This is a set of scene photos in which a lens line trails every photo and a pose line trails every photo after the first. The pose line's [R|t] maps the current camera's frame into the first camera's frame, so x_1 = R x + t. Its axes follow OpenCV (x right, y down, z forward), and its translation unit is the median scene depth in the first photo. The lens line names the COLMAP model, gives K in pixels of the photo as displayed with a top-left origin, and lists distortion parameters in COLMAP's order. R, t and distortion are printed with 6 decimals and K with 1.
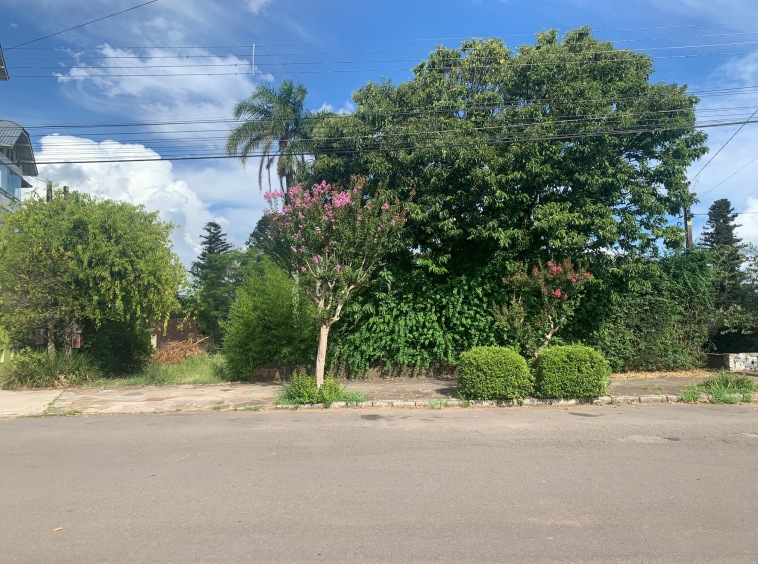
lens RADIAL K [[572.2, 0, 379.0], [0, 572.2, 282.0], [0, 0, 1]] dist [0.039784, -0.002763]
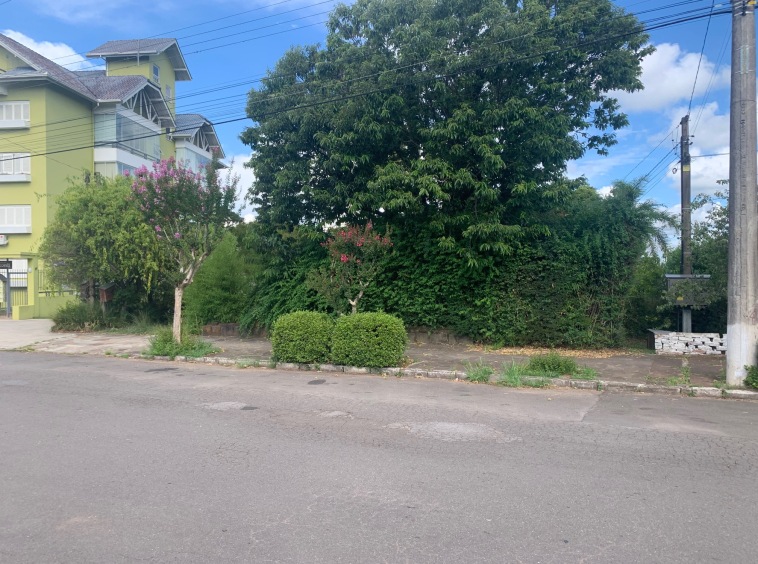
lens RADIAL K [[572.2, 0, 379.0], [0, 572.2, 282.0], [0, 0, 1]] dist [0.039784, -0.002763]
pose [[0.915351, 0.016243, -0.402328, 0.703308], [0.007496, 0.998325, 0.057361, 0.006309], [0.402586, -0.055521, 0.913697, 0.145578]]
